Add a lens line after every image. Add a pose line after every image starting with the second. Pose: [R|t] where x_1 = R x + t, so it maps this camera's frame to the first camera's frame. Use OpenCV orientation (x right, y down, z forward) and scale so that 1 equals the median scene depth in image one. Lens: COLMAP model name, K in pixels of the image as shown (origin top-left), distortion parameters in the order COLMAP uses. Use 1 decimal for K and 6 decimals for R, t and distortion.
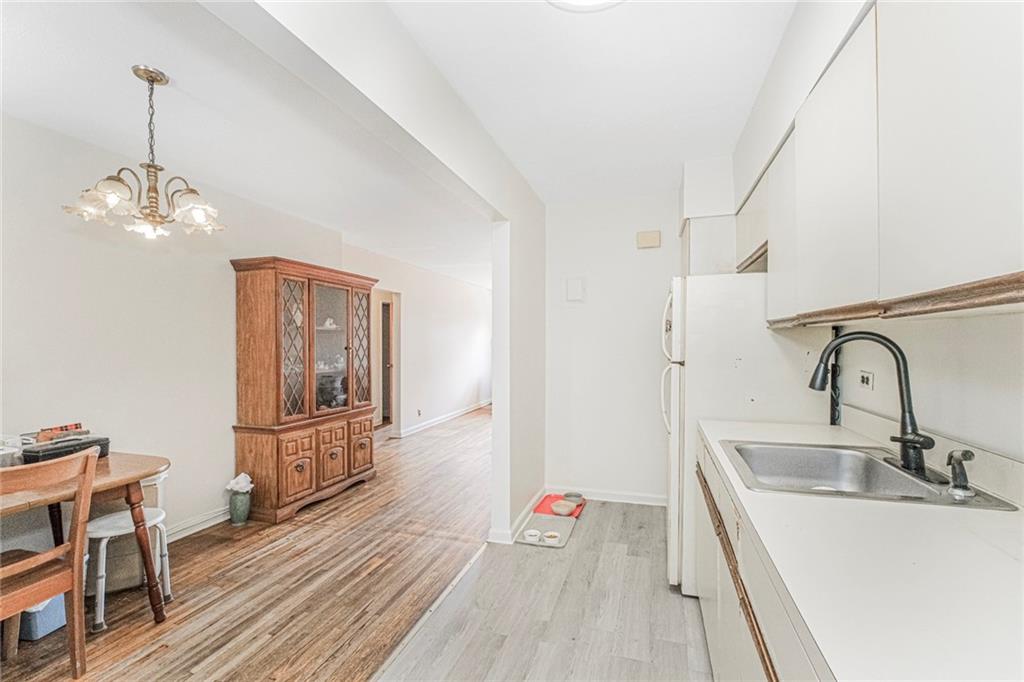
lens RADIAL K [[455.8, 0, 512.0], [0, 455.8, 341.0], [0, 0, 1]] dist [0.000636, 0.000068]
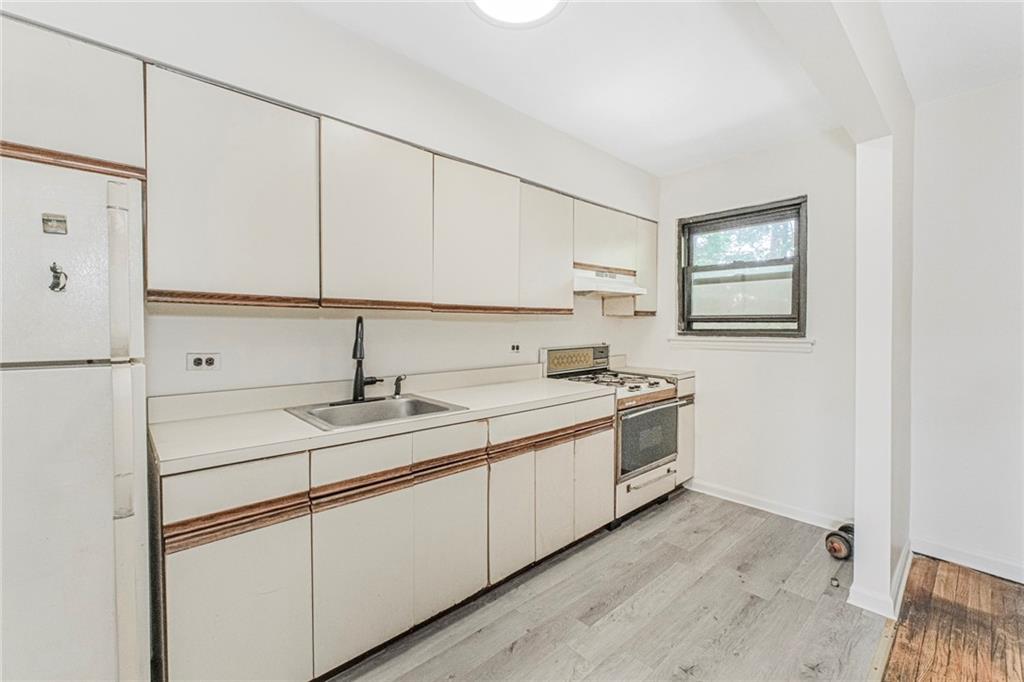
lens RADIAL K [[422.6, 0, 510.7], [0, 422.6, 330.5], [0, 0, 1]] dist [-0.031519, -0.000005]
pose [[-0.862305, 0.008705, 0.506315, -0.182537], [0.010490, 0.999945, 0.000673, 0.018054], [-0.506281, 0.005892, -0.862349, 1.044088]]
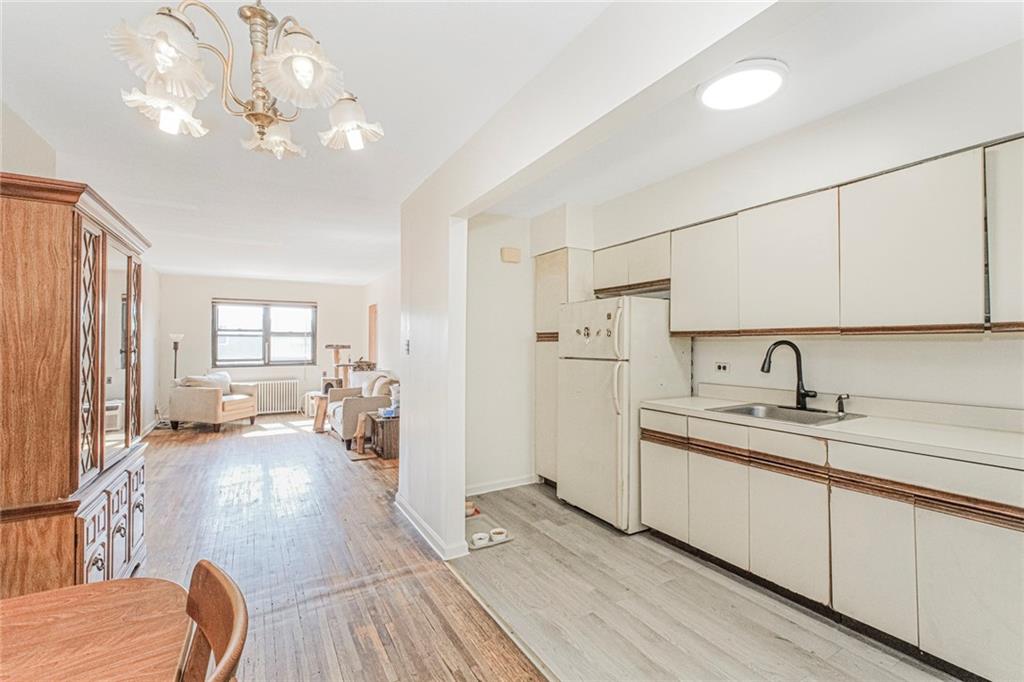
lens RADIAL K [[450.5, 0, 524.5], [0, 450.5, 334.9], [0, 0, 1]] dist [-0.001060, 0.000033]
pose [[0.660594, 0.021411, 0.750438, -0.739695], [-0.004102, 0.999681, -0.024912, 0.005125], [-0.750732, 0.013378, 0.660471, 0.312133]]
